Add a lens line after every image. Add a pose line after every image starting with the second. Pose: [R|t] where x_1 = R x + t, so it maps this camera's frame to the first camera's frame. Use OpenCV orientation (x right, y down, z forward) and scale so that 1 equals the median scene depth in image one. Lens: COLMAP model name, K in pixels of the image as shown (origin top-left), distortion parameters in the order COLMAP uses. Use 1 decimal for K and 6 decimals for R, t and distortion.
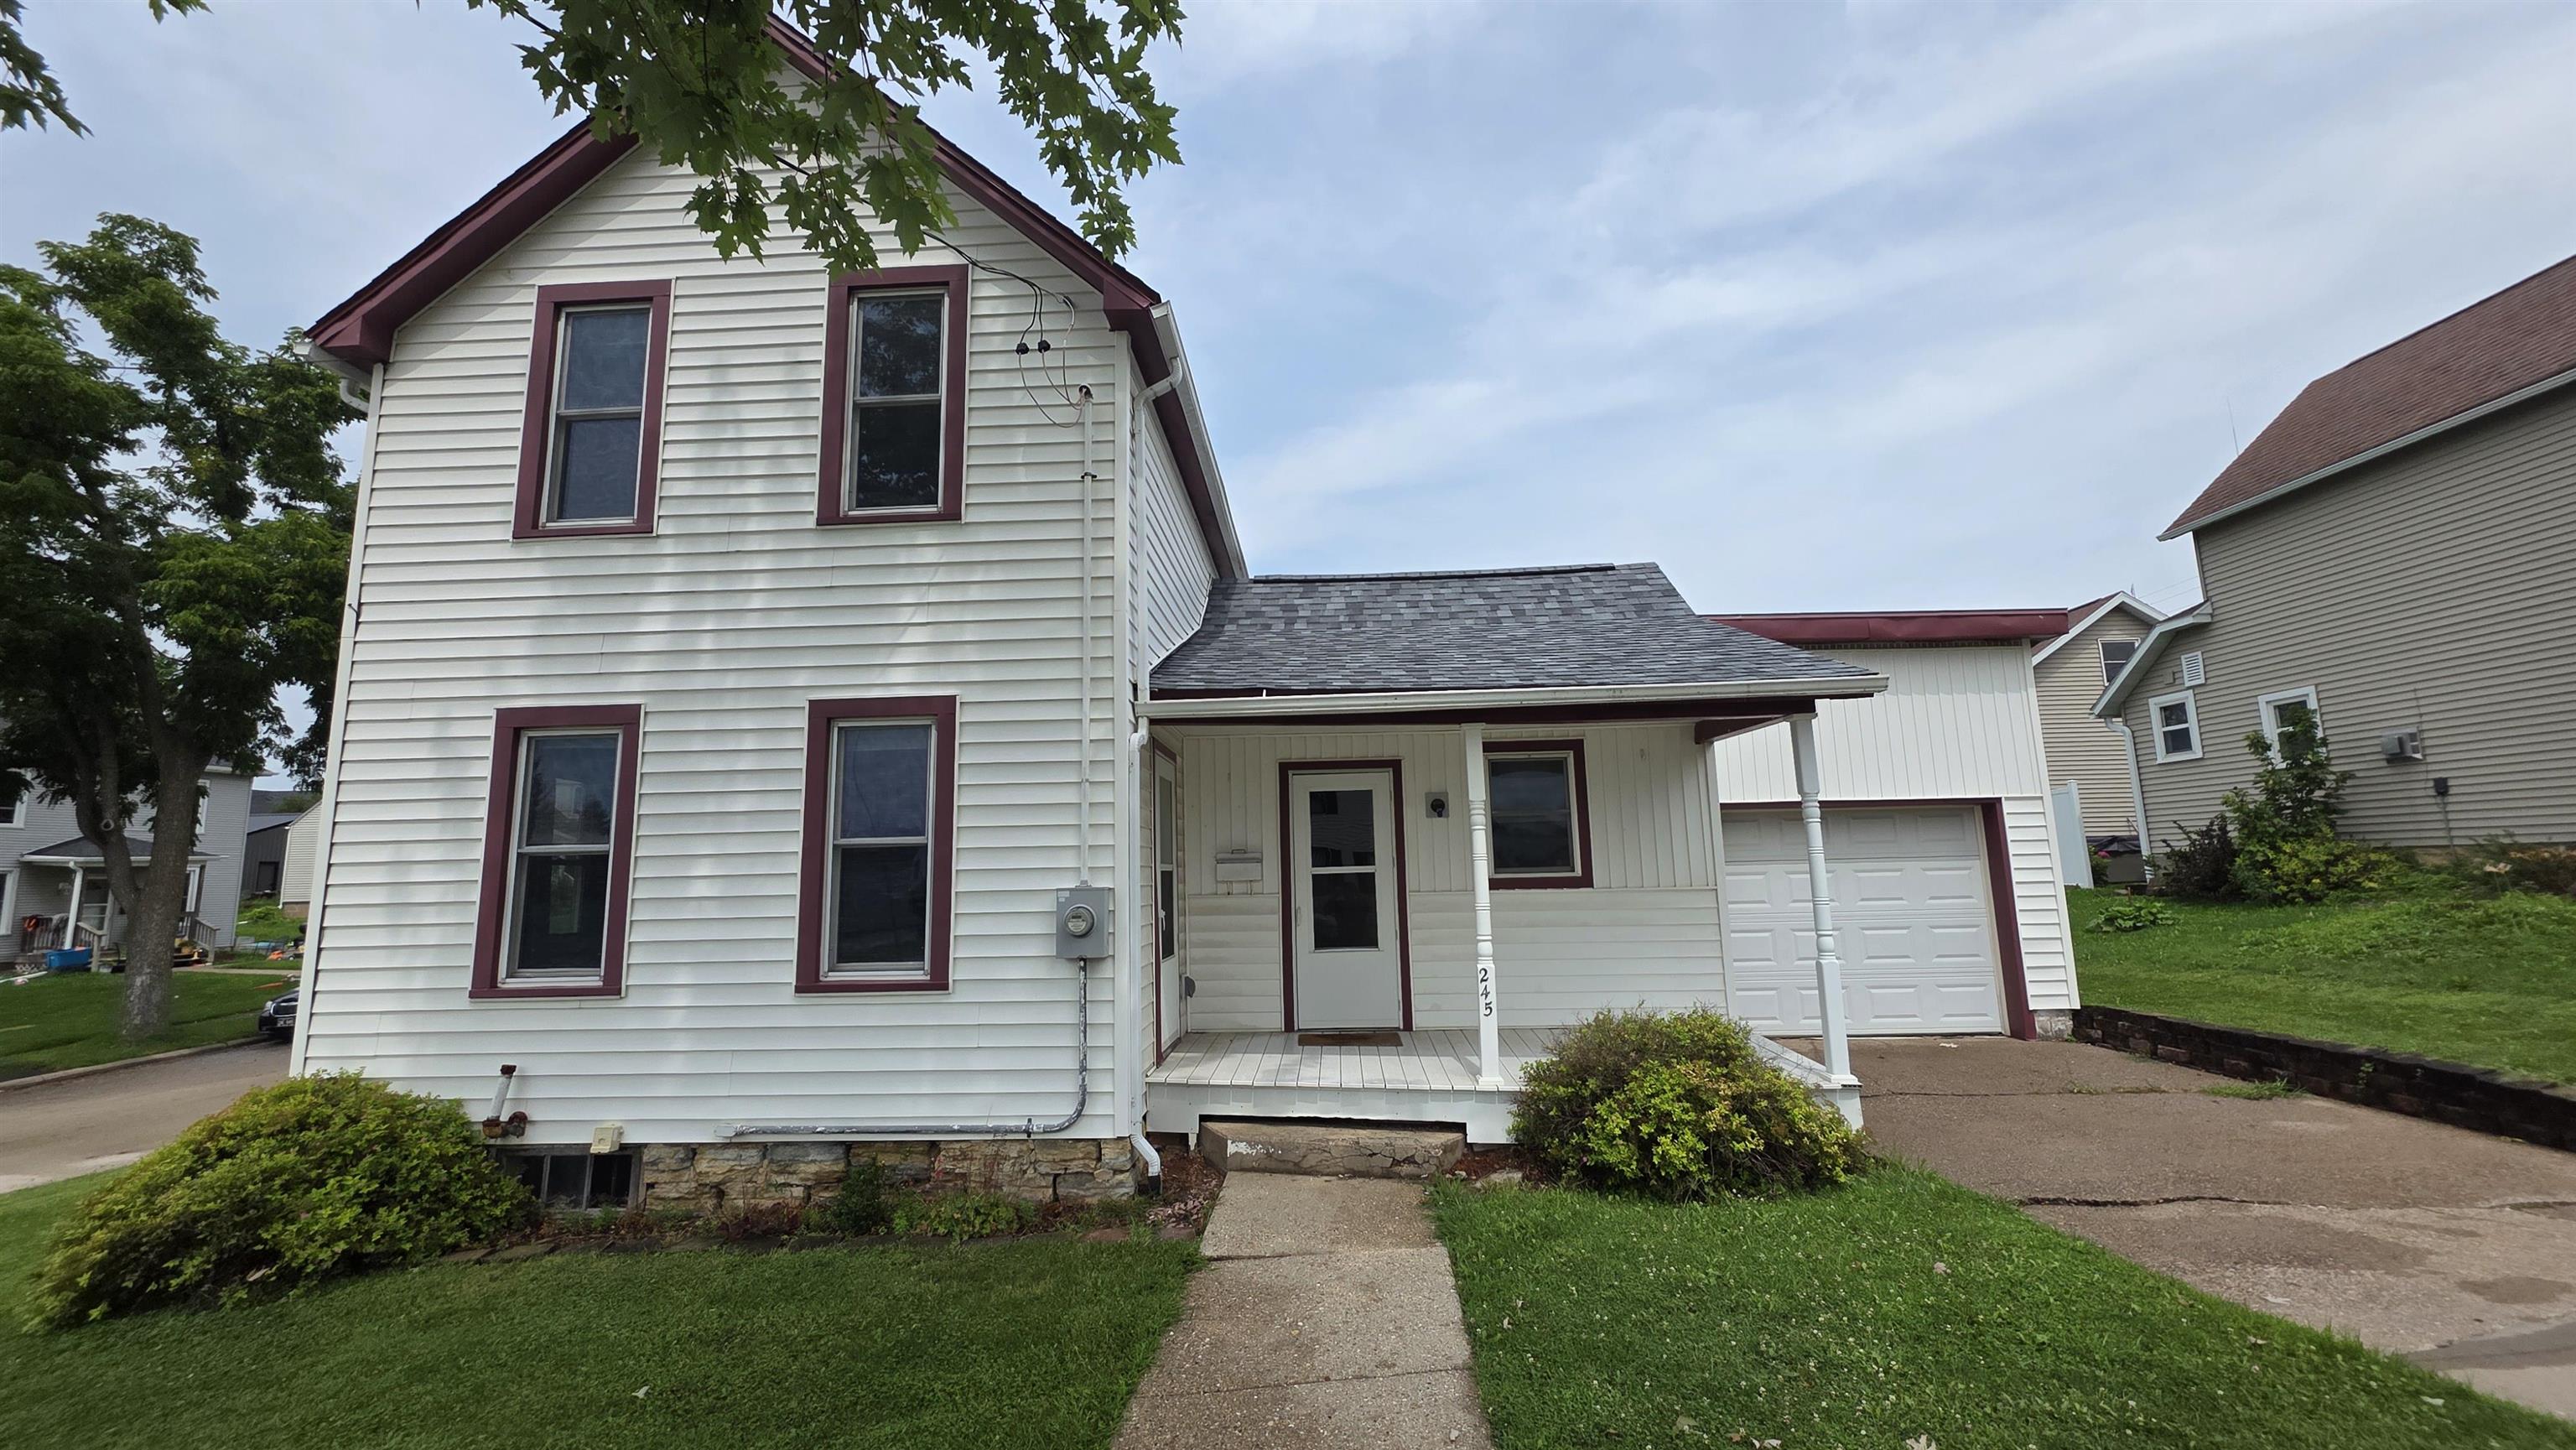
lens RADIAL K [[1026.1, 0, 1278.4], [0, 1026.1, 725.4], [0, 0, 1]] dist [0.018088, 0.000020]
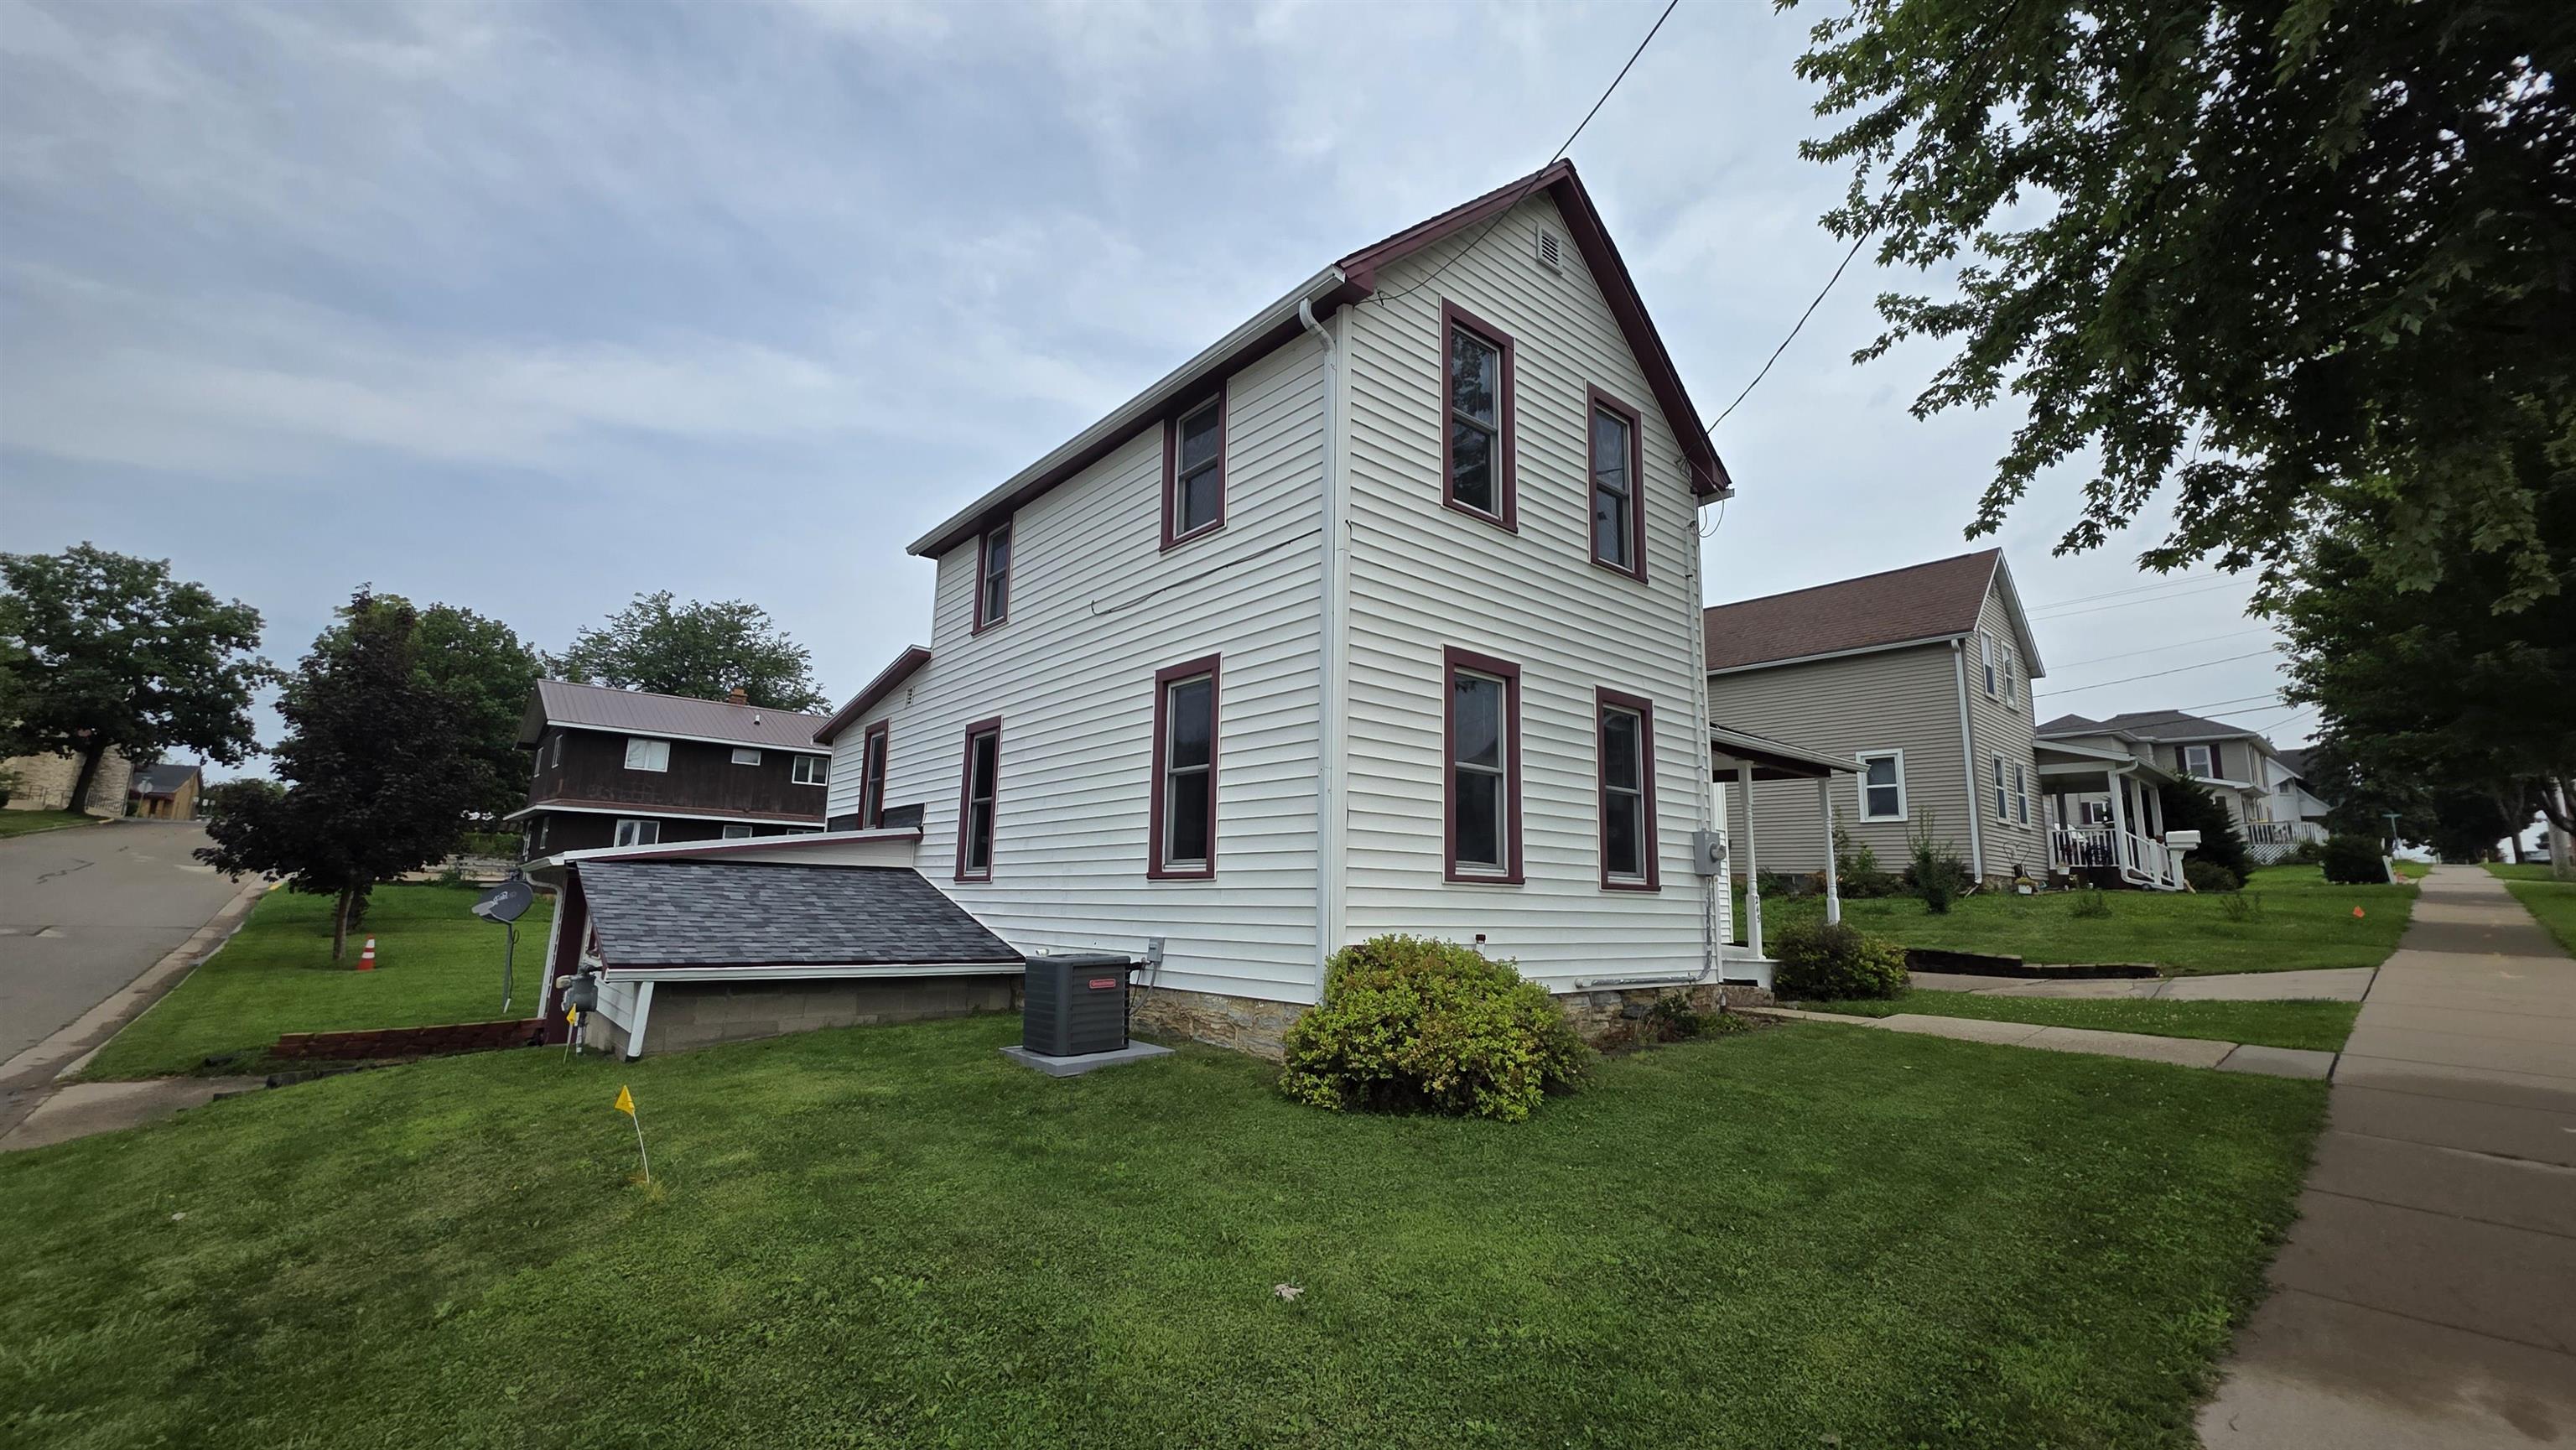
lens RADIAL K [[1026.1, 0, 1278.4], [0, 1026.1, 725.4], [0, 0, 1]] dist [0.018088, 0.000020]
pose [[0.719468, 0.156066, 0.676764, -1.728504], [-0.135041, 0.987264, -0.084107, 0.209720], [-0.681270, -0.030879, 0.731380, 0.260440]]
